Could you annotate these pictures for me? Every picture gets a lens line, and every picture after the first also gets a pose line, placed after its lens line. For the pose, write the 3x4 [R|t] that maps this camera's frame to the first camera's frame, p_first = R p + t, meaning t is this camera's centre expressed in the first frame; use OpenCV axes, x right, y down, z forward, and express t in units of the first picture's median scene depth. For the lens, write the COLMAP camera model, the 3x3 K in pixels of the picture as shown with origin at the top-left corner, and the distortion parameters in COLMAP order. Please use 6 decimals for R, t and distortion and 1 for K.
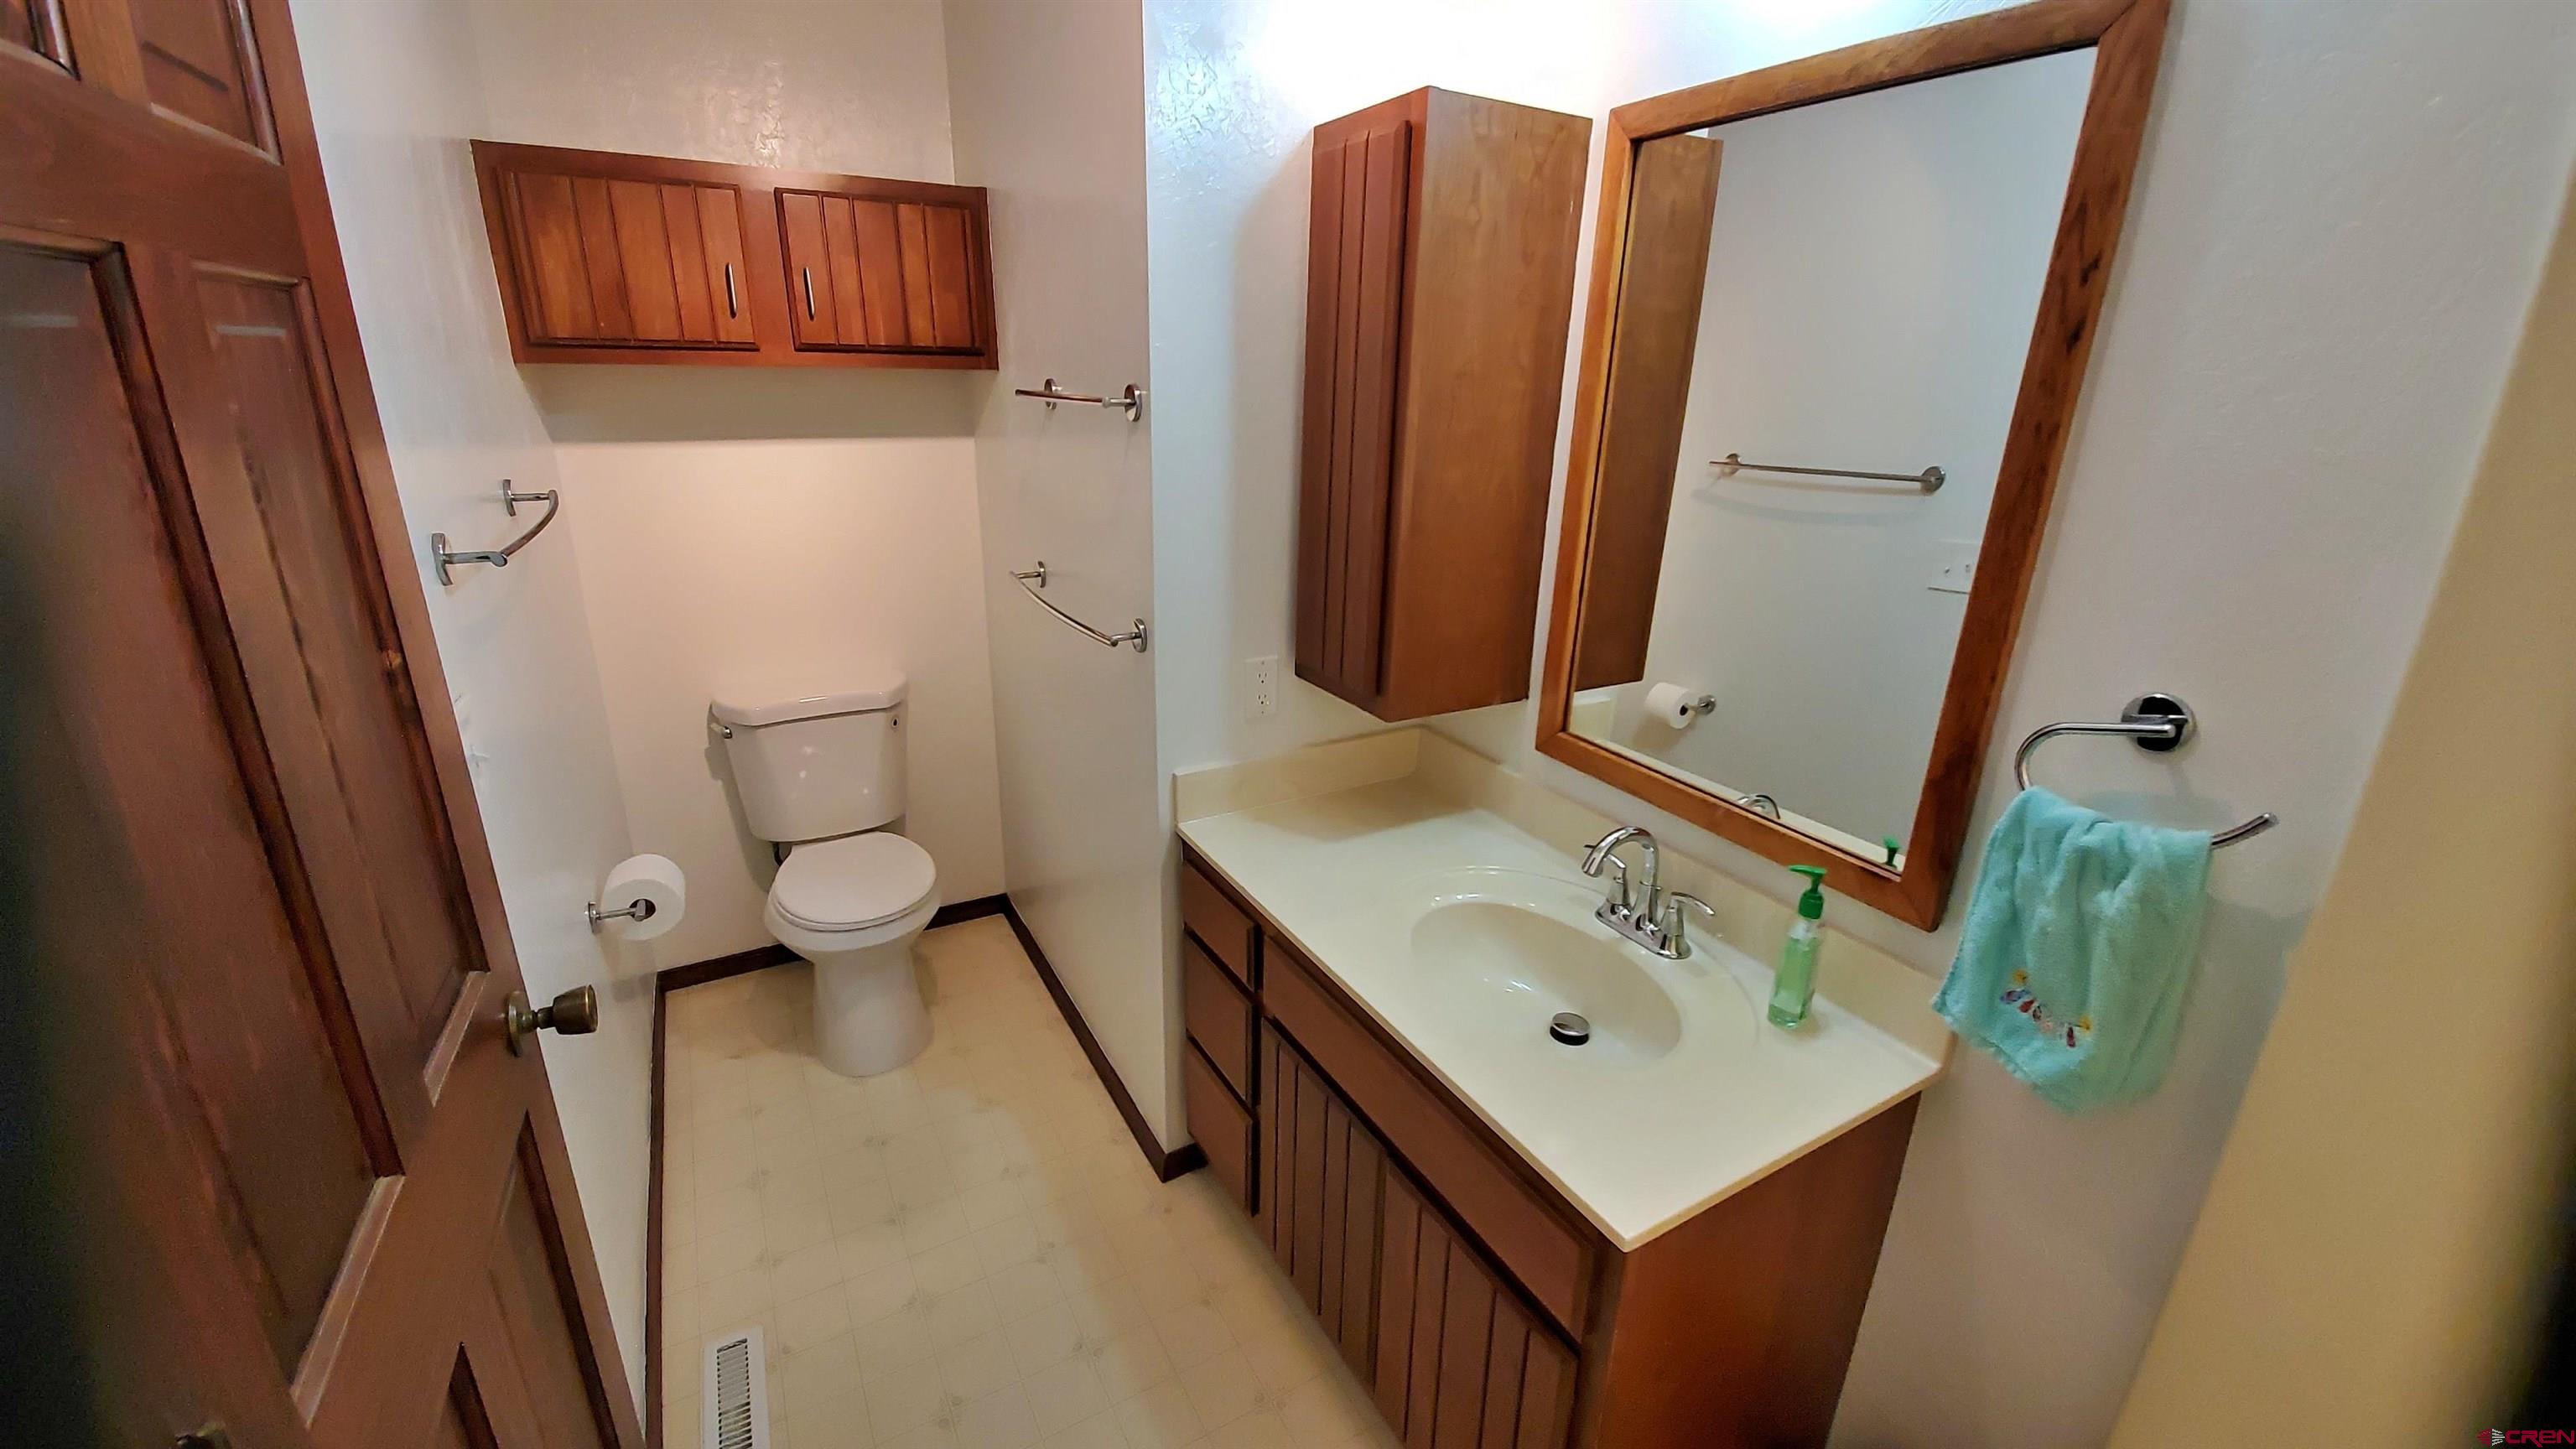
lens RADIAL K [[1007.8, 0, 1279.2], [0, 1007.8, 706.9], [0, 0, 1]] dist [0.001890, -0.011818]
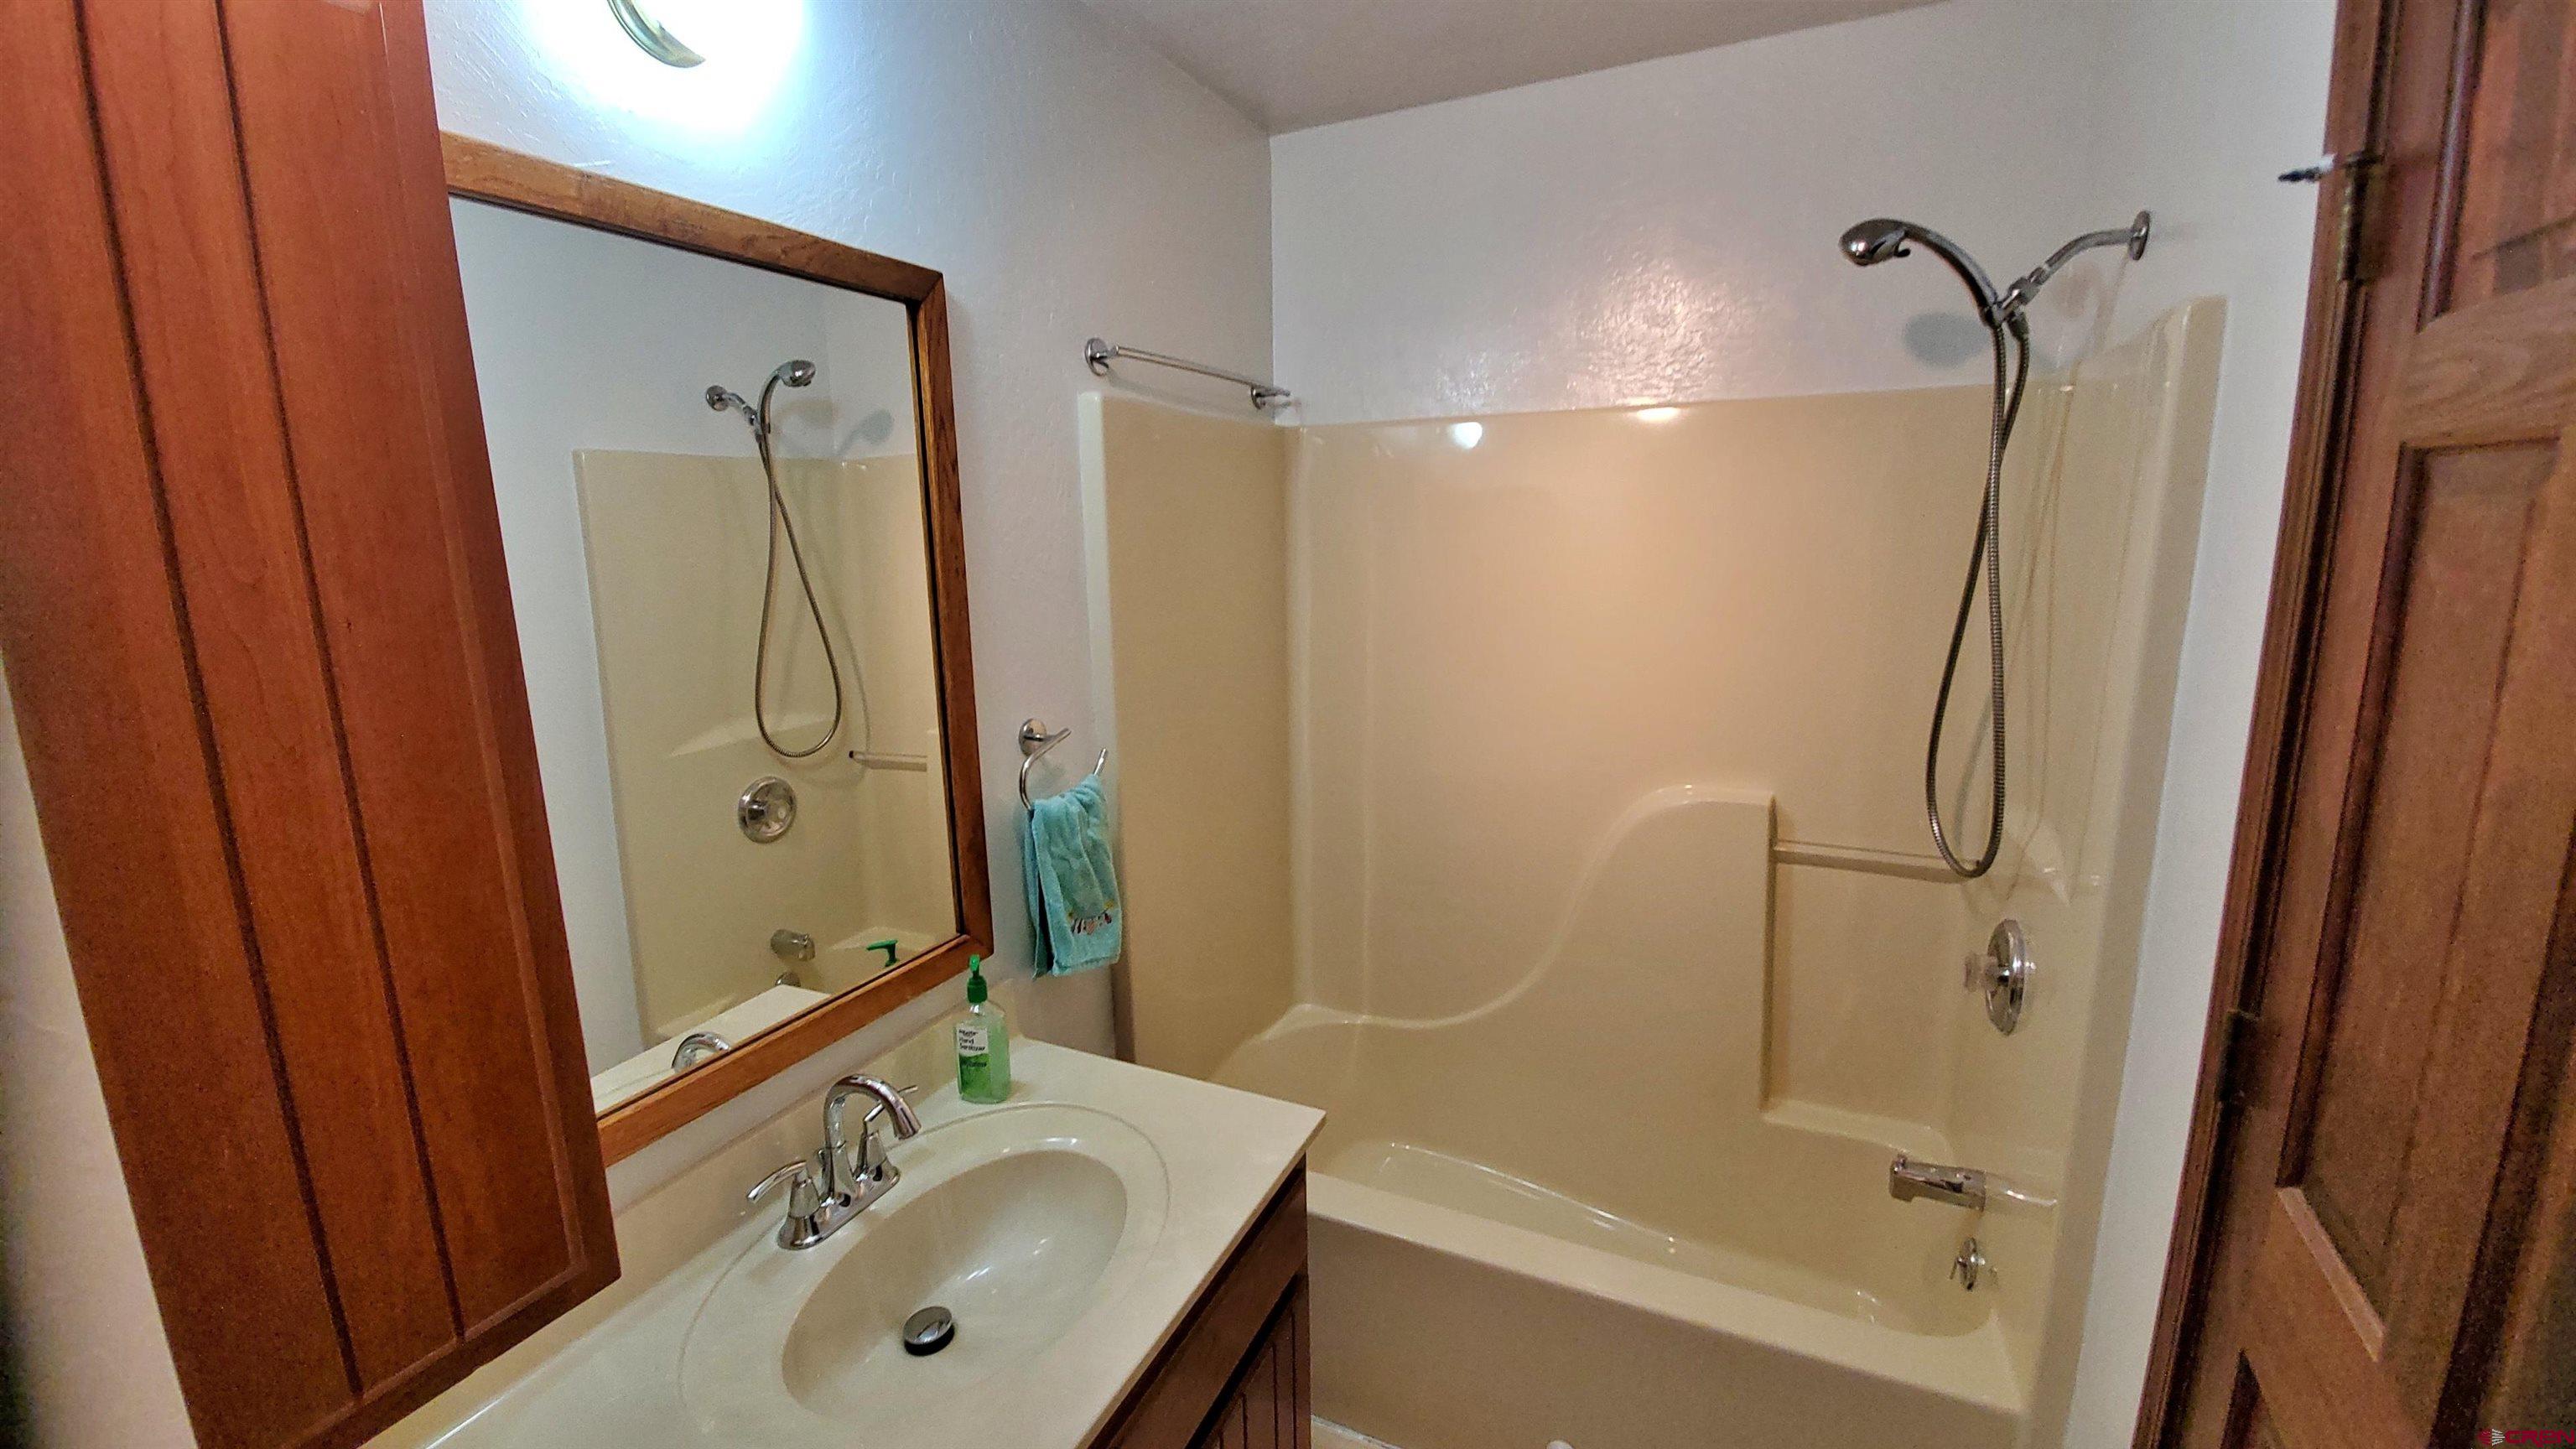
lens RADIAL K [[1007.8, 0, 1279.2], [0, 1007.8, 706.9], [0, 0, 1]] dist [0.001890, -0.011818]
pose [[-0.564469, -0.165263, 0.808741, -0.529528], [0.265958, 0.891094, 0.367720, -0.415371], [-0.781435, 0.422658, -0.459042, 1.132820]]
